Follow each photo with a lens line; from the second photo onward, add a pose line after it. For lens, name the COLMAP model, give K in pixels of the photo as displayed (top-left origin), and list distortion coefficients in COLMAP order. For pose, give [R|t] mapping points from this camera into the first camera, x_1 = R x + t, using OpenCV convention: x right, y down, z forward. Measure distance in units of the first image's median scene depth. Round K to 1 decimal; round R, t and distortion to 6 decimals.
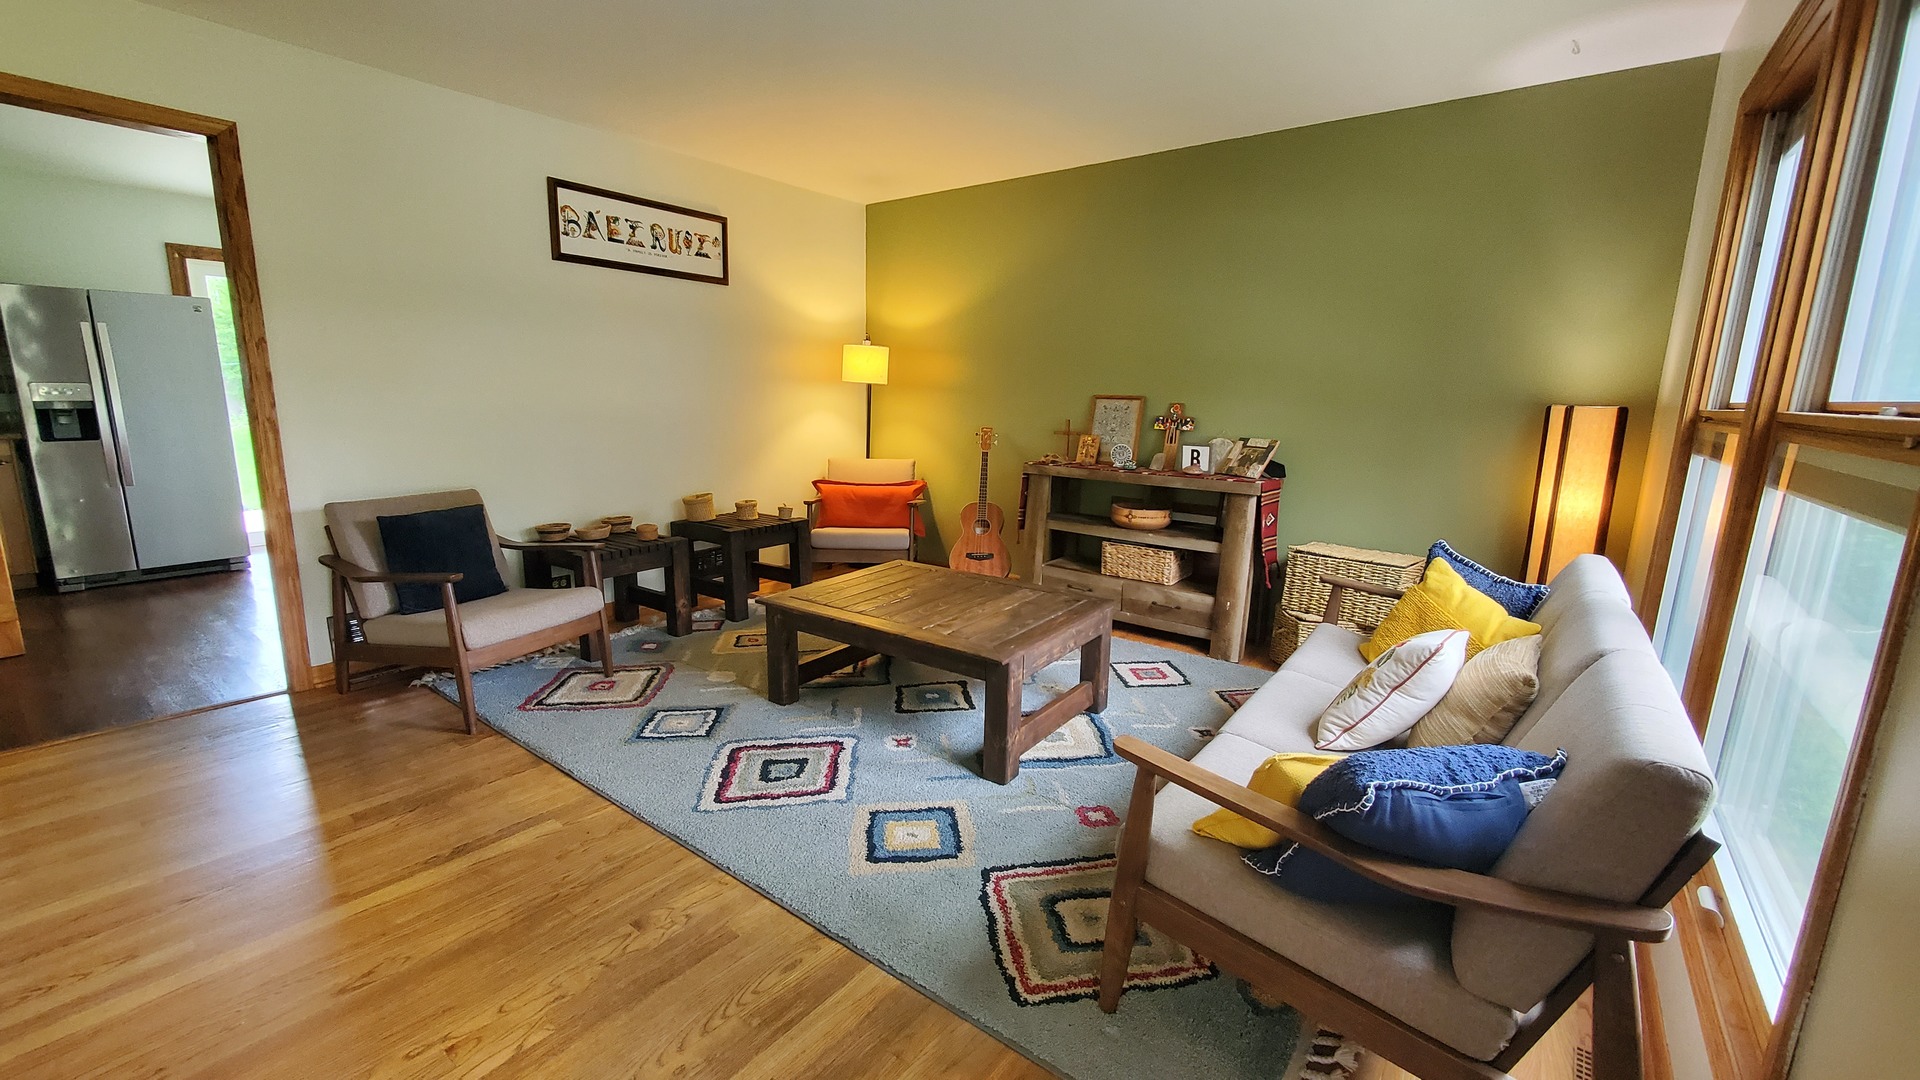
lens RADIAL K [[767.2, 0, 946.5], [0, 767.2, 534.7], [0, 0, 1]] dist [-0.000272, -0.000204]
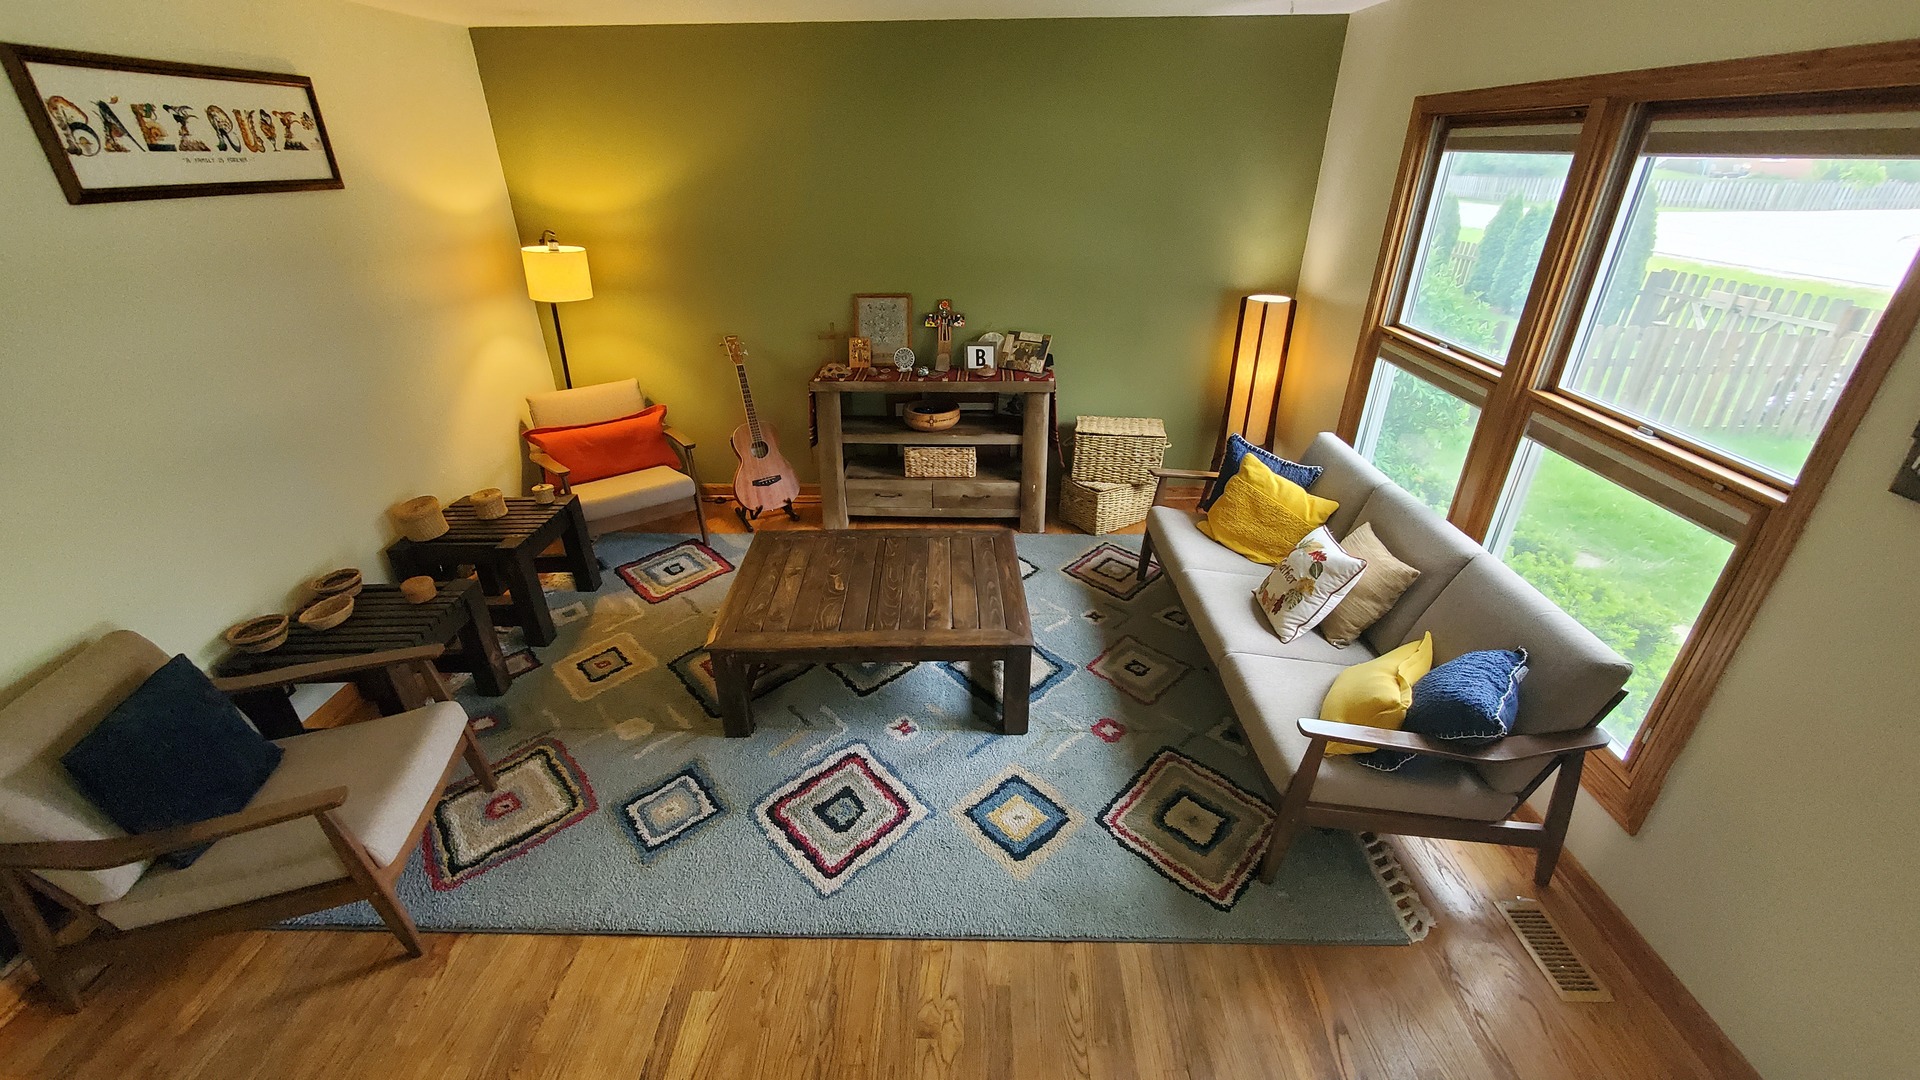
lens RADIAL K [[767.2, 0, 946.5], [0, 767.2, 534.7], [0, 0, 1]] dist [-0.000272, -0.000204]
pose [[0.808688, -0.286619, 0.513686, -0.351175], [0.131979, 0.939406, 0.316383, -0.223168], [-0.573241, -0.188059, 0.797514, 0.135056]]
